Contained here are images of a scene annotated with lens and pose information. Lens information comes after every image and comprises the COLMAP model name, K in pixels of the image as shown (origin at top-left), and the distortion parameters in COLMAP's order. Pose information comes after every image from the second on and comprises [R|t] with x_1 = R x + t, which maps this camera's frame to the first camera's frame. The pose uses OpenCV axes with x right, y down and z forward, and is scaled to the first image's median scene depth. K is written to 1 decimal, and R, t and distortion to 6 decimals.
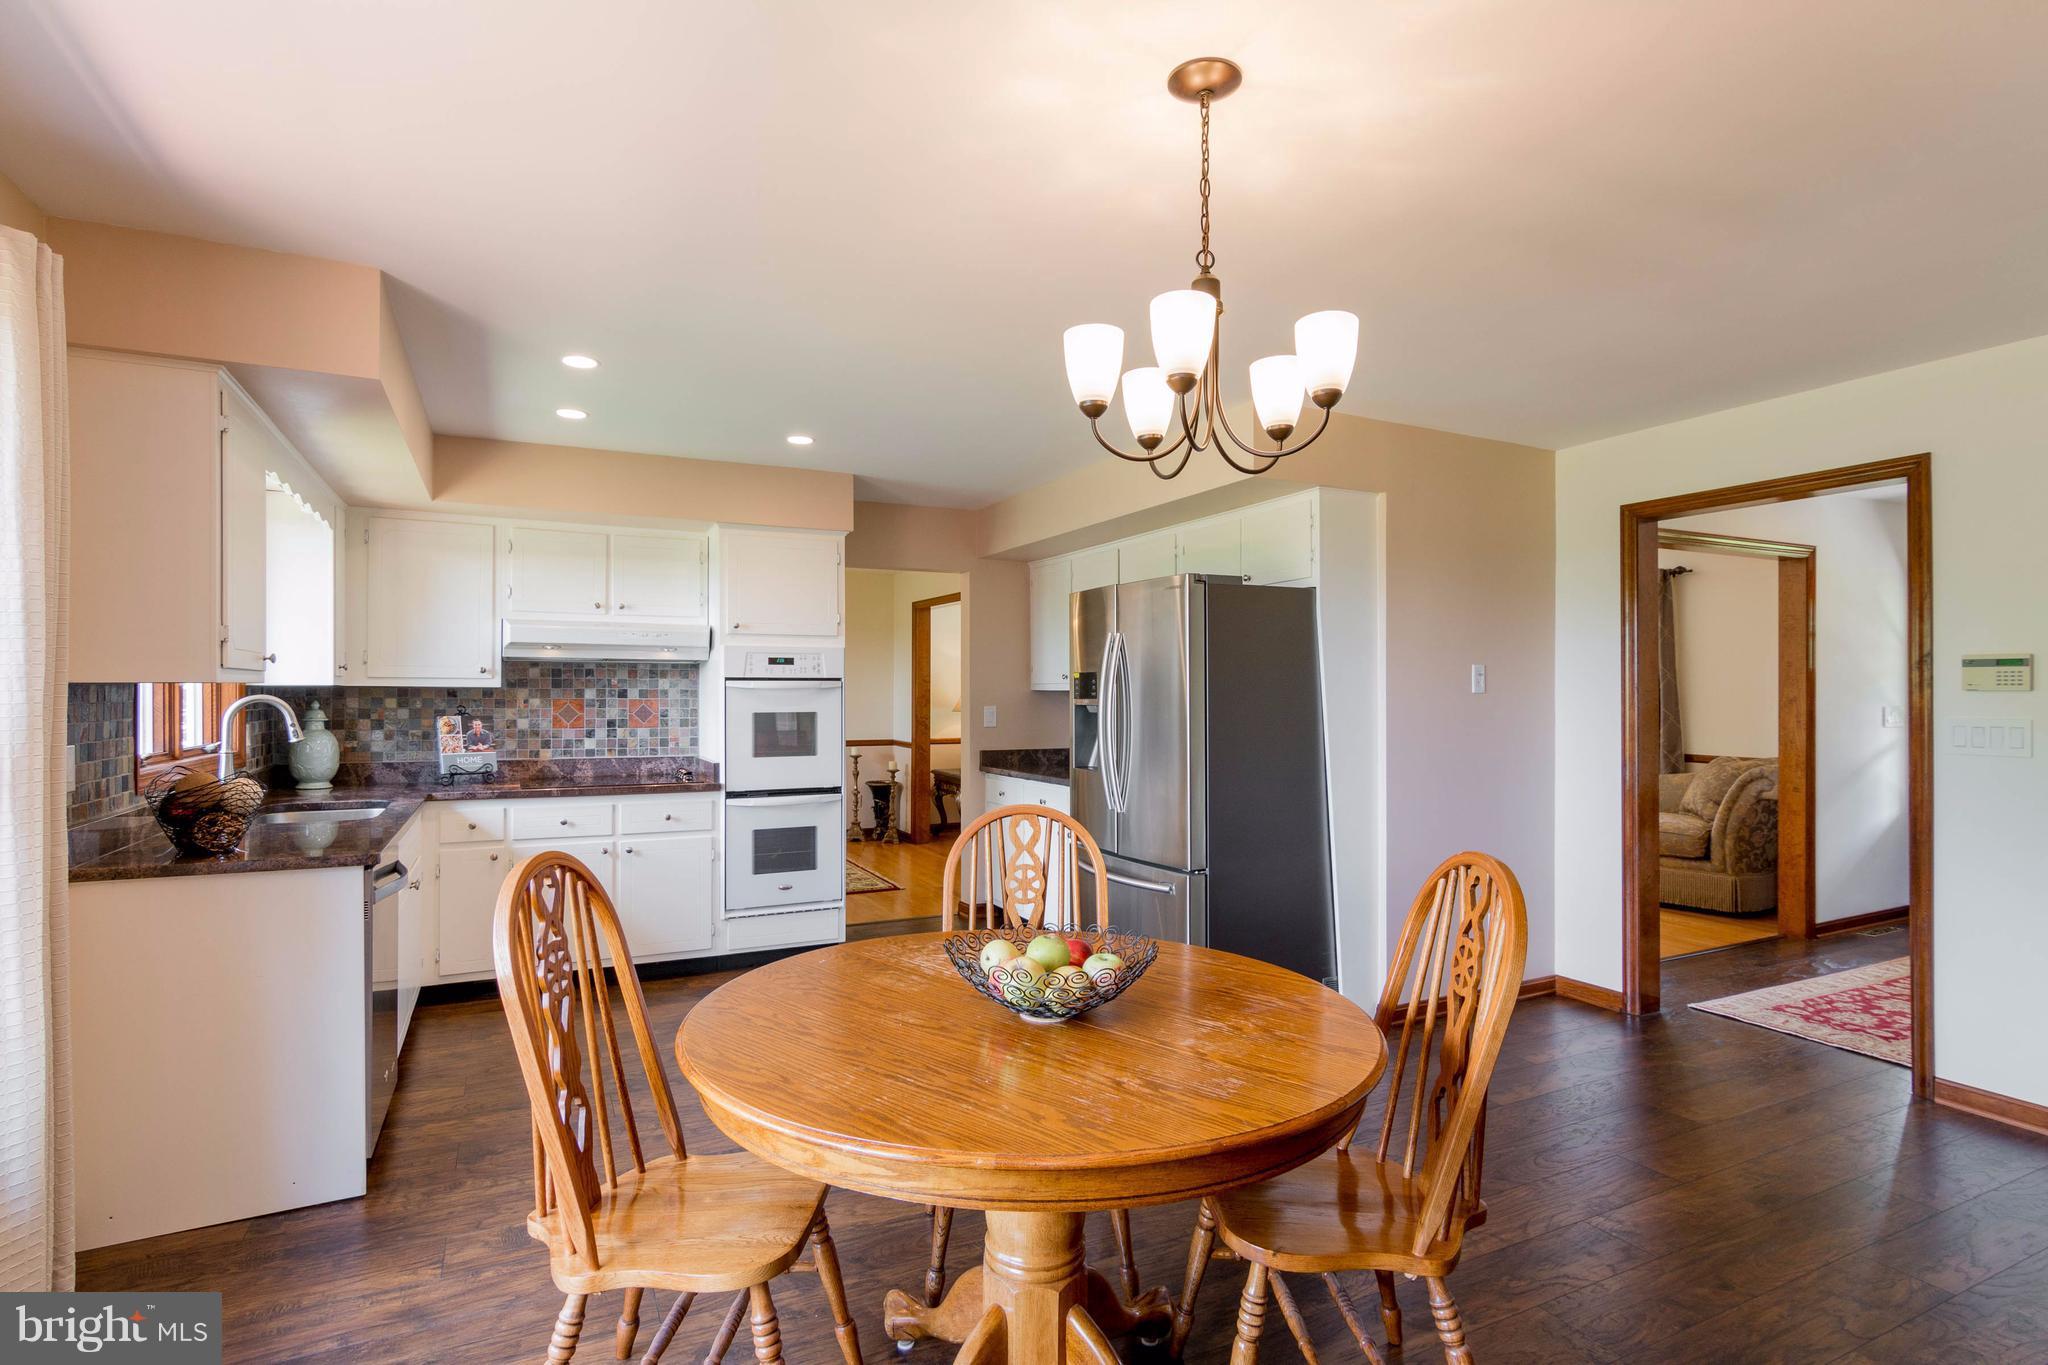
lens RADIAL K [[1006.0, 0, 1023.5], [0, 1006.0, 707.7], [0, 0, 1]] dist [-0.000219, 0.000100]
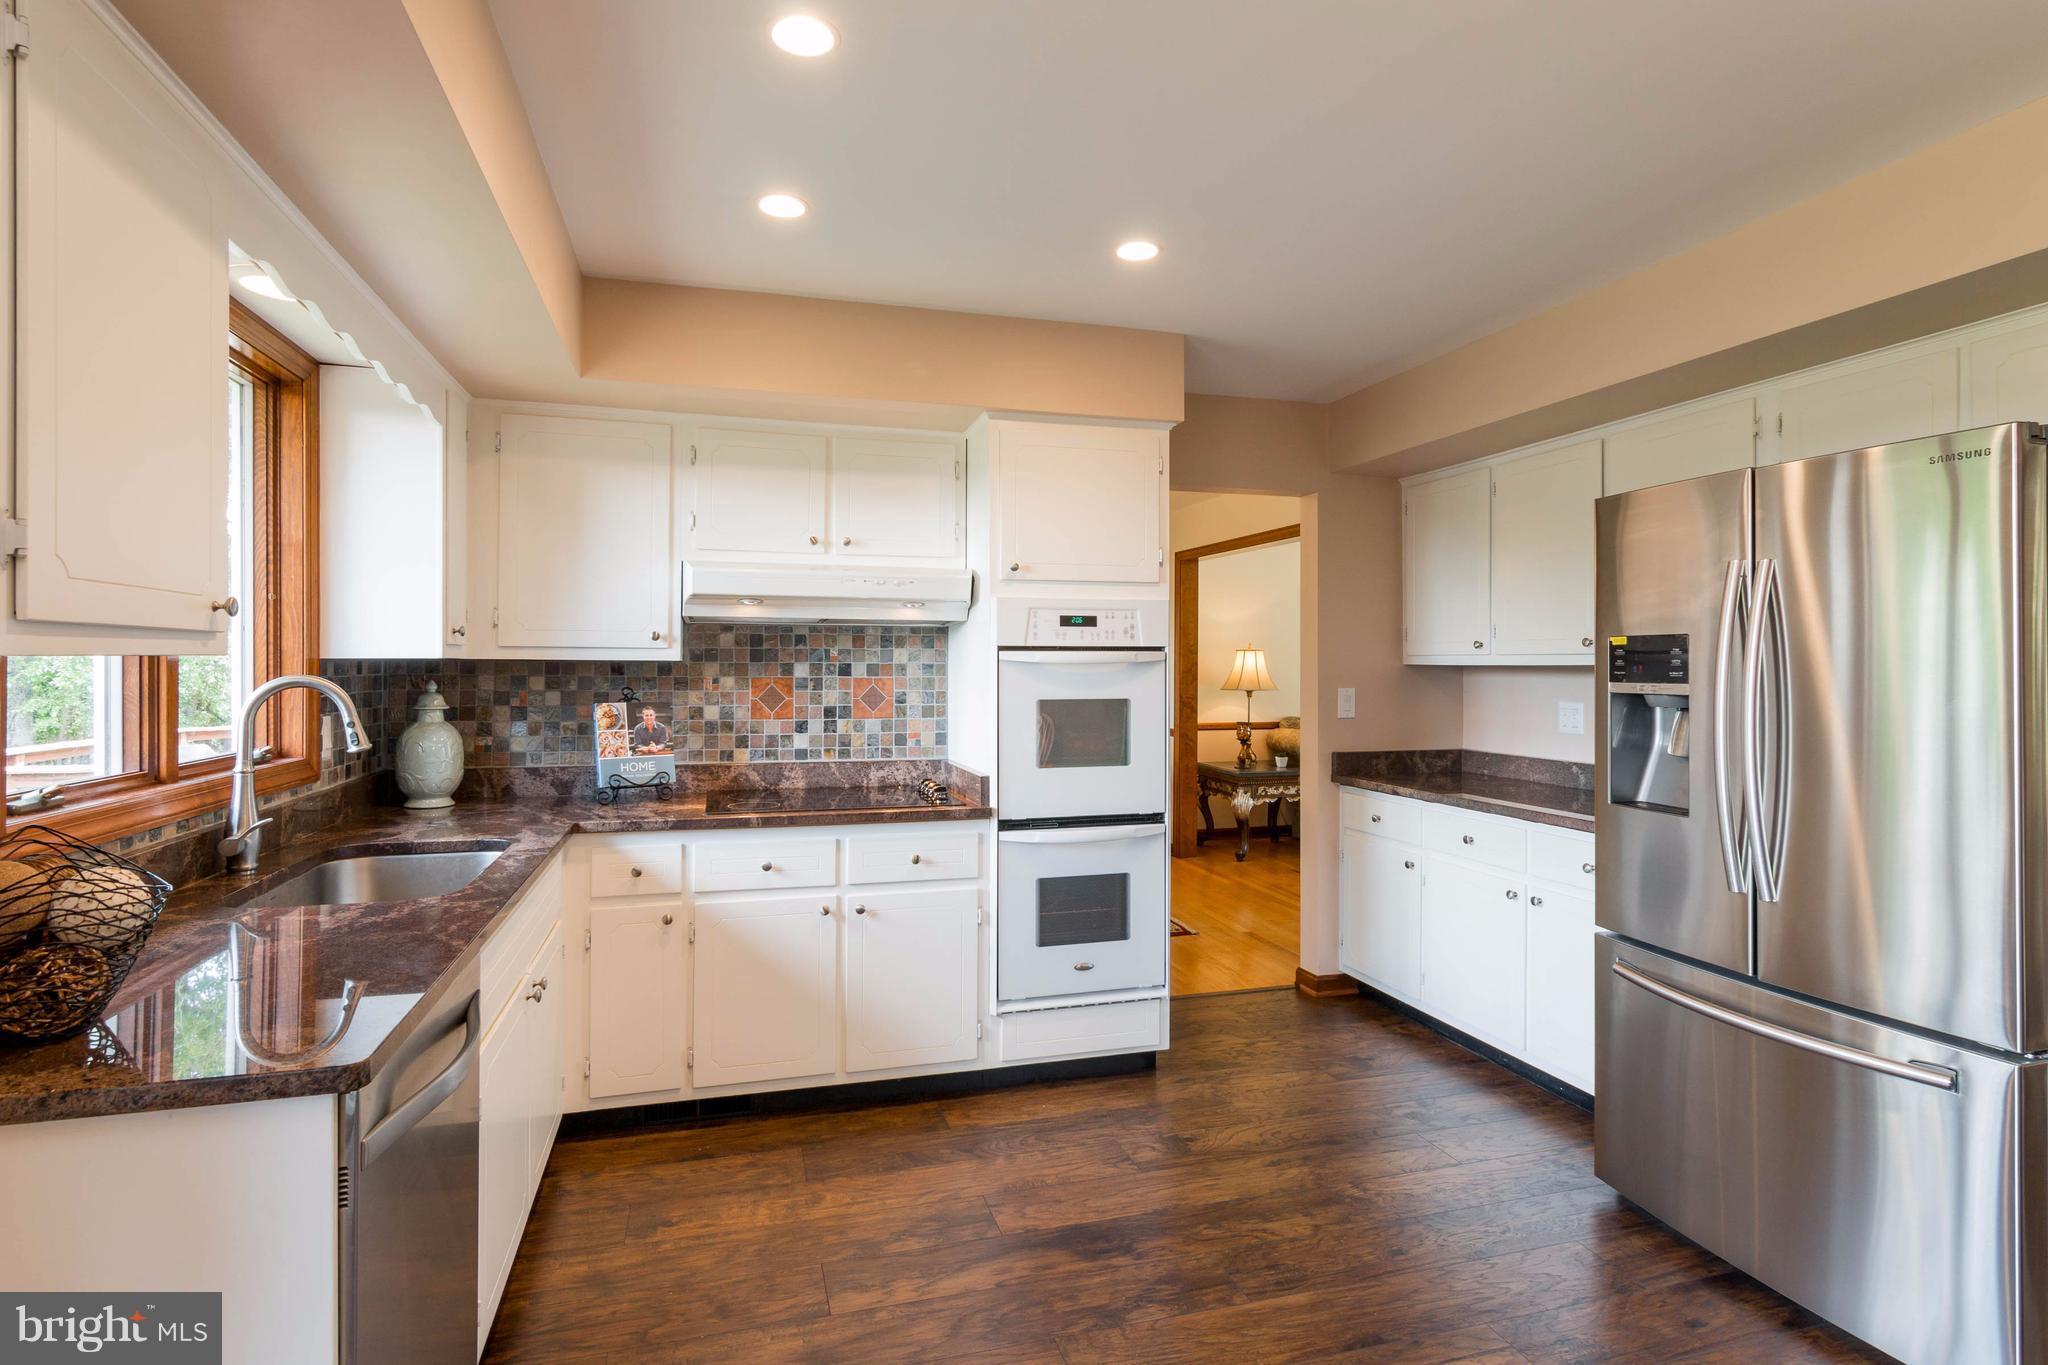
lens RADIAL K [[1020.9, 0, 1024.0], [0, 1020.9, 682.5], [0, 0, 1]] dist [-0.000819, -0.000114]
pose [[0.984639, 0.004017, -0.174555, -0.163741], [-0.003425, 0.999987, 0.003690, -0.008741], [0.174568, -0.003035, 0.984640, 0.347670]]
